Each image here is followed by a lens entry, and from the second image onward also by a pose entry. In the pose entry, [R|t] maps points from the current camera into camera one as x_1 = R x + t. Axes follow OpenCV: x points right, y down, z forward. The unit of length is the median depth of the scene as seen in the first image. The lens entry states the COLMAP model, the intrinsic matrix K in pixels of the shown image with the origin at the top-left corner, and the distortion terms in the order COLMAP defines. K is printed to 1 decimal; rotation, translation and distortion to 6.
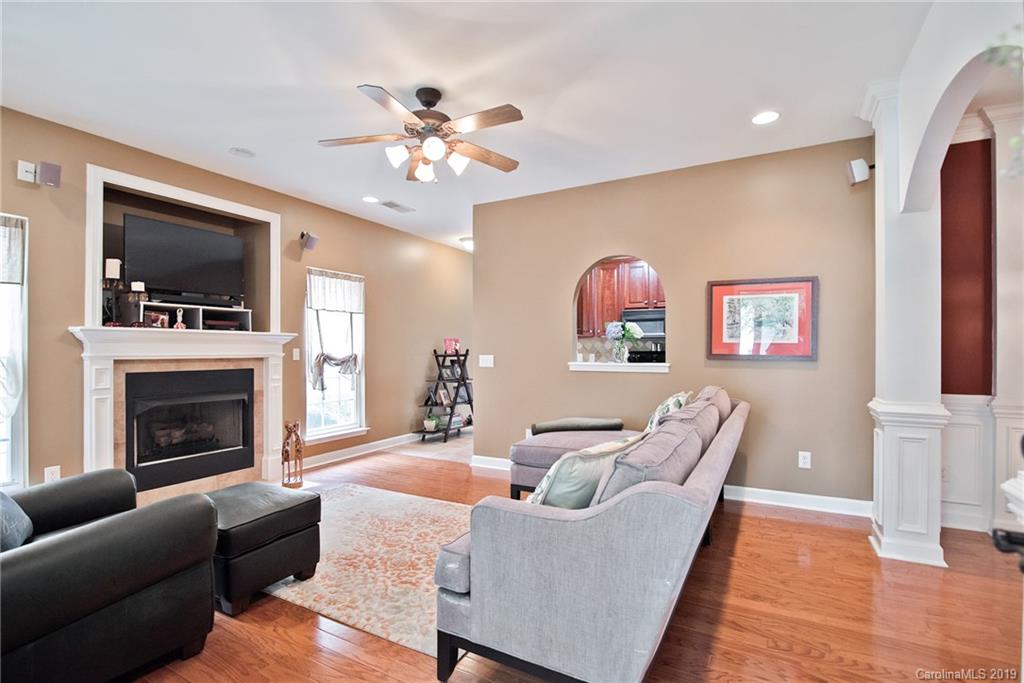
lens RADIAL K [[481.2, 0, 457.1], [0, 481.2, 348.6], [0, 0, 1]] dist [-0.022797, 0.002417]
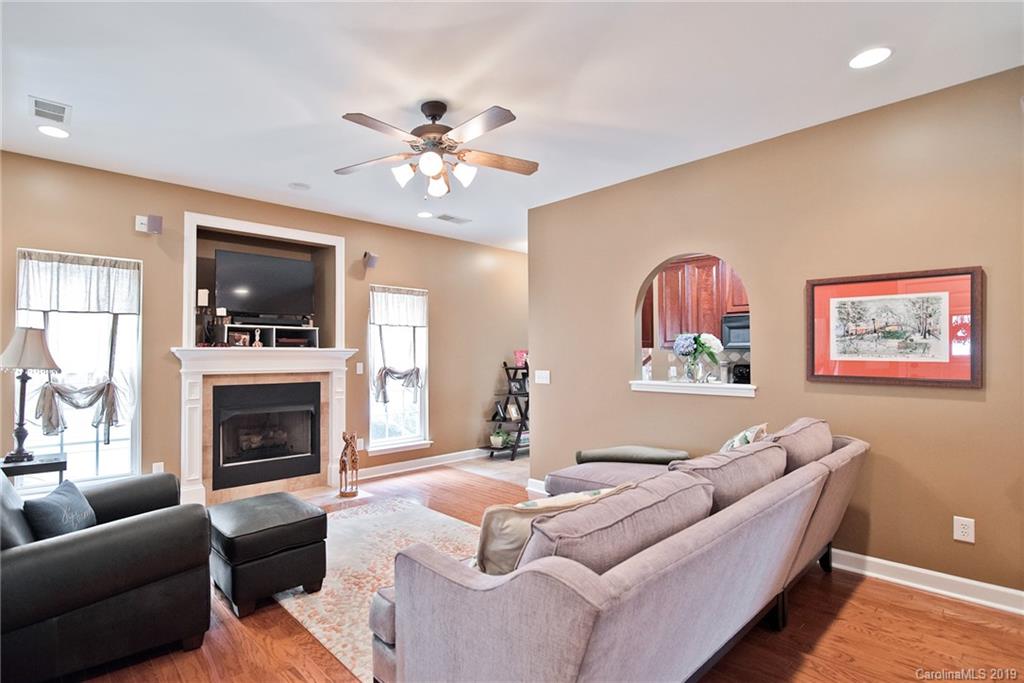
lens RADIAL K [[481.2, 0, 457.3], [0, 481.2, 338.7], [0, 0, 1]] dist [-0.022797, 0.002417]
pose [[0.941083, -0.012777, -0.337936, 0.263897], [0.006789, 0.999798, -0.018896, -0.037631], [0.338109, 0.015488, 0.940980, 0.093017]]
